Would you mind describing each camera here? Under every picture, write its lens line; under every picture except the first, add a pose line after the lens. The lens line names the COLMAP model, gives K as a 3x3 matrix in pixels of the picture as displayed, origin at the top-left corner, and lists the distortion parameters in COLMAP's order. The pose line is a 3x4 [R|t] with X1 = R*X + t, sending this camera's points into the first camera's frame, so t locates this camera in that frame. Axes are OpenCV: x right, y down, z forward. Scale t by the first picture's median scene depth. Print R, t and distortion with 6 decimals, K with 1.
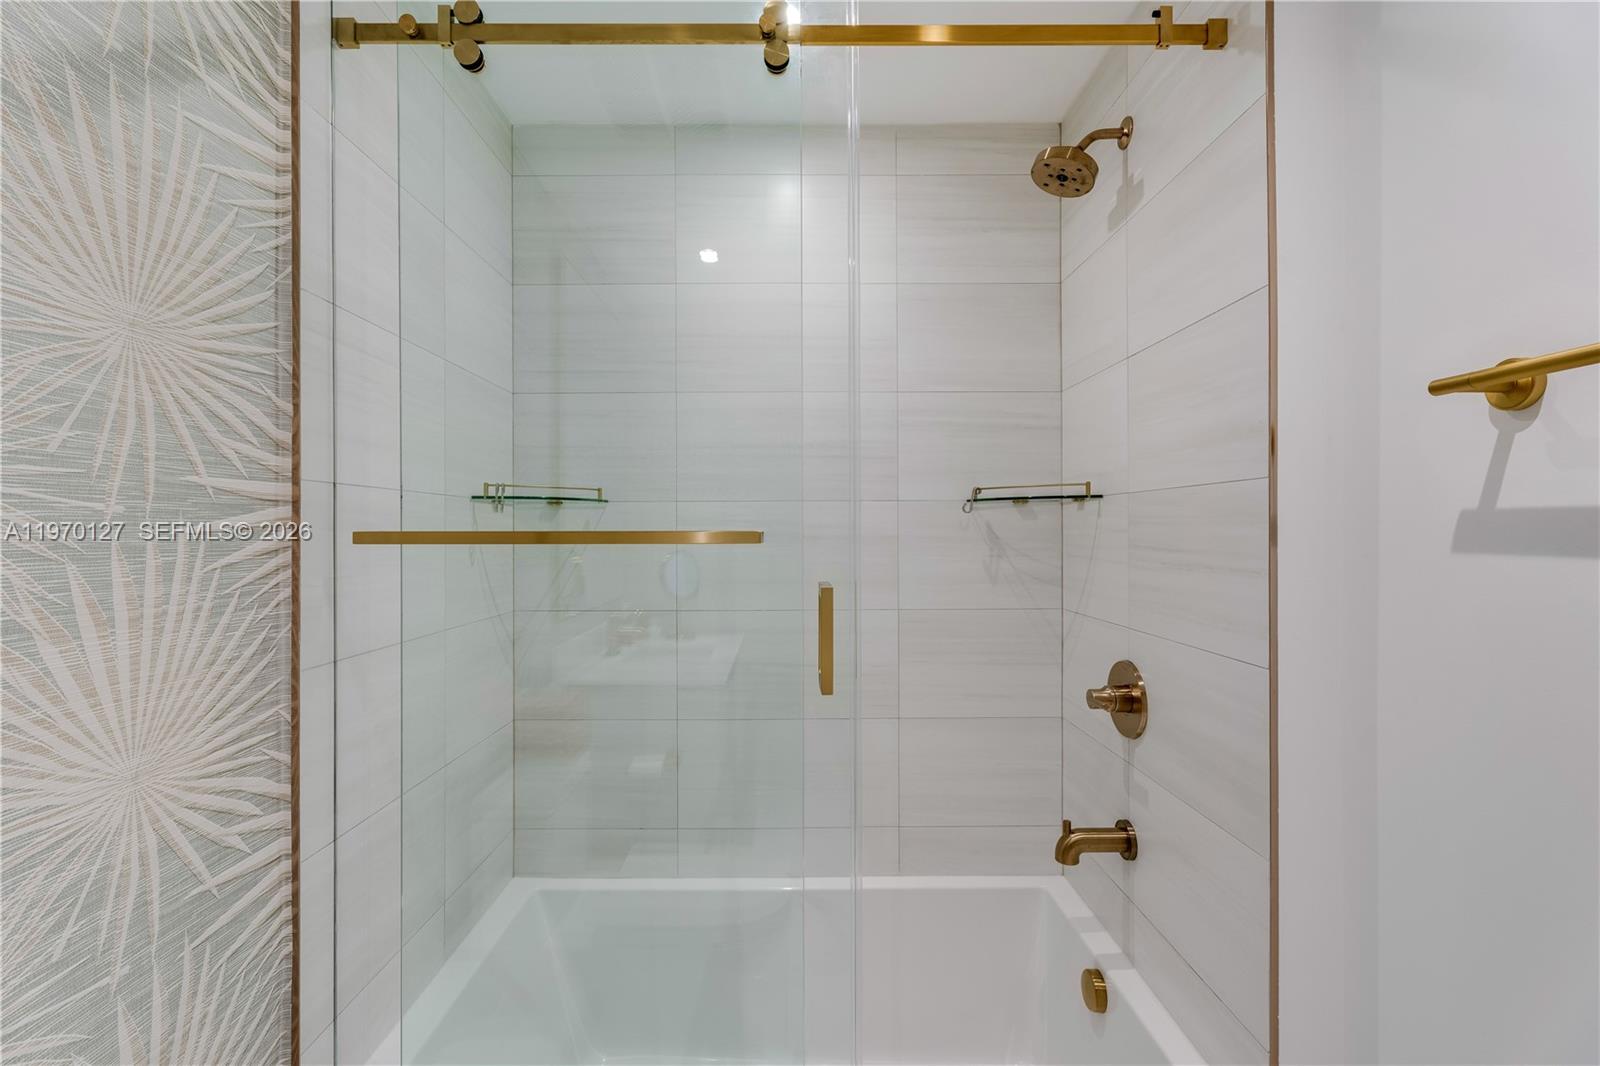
lens RADIAL K [[710.2, 0, 802.0], [0, 710.2, 533.5], [0, 0, 1]] dist [0.001961, -0.002214]
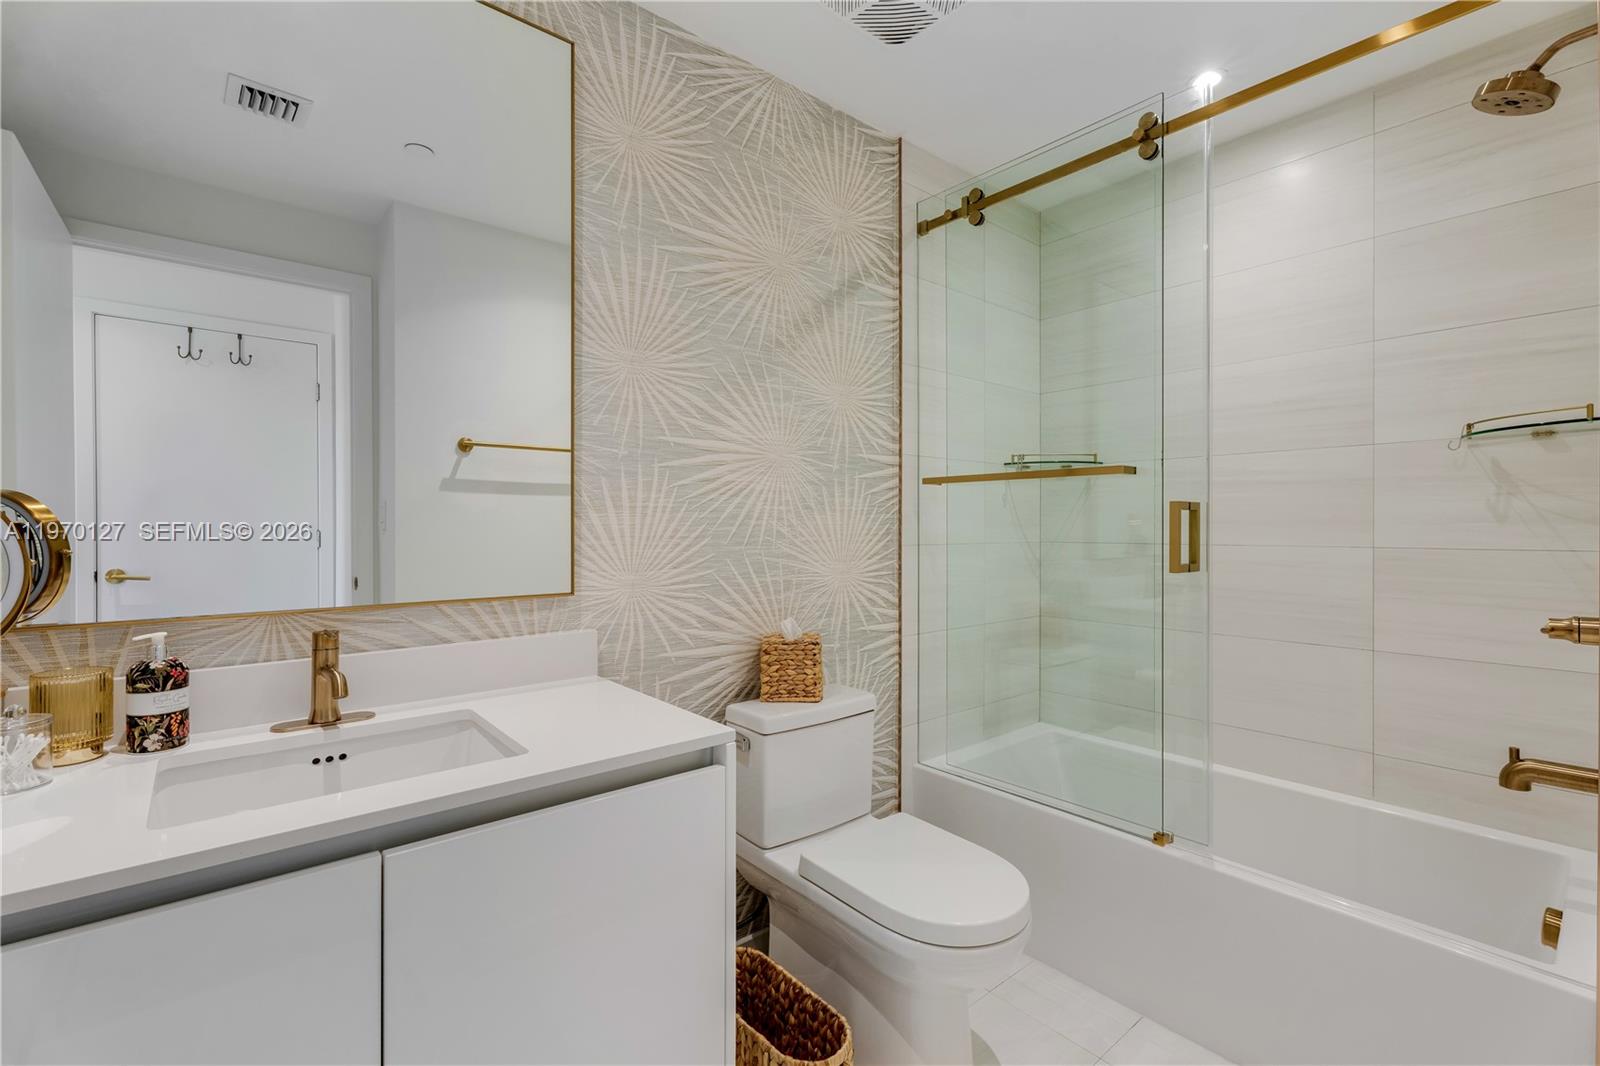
lens RADIAL K [[710.2, 0, 798.0], [0, 710.2, 530.1], [0, 0, 1]] dist [0.001961, -0.002214]
pose [[0.647274, 0.004974, -0.762241, 0.703392], [-0.000202, 0.999980, 0.006354, 0.135924], [0.762257, -0.003959, 0.647262, -0.601160]]
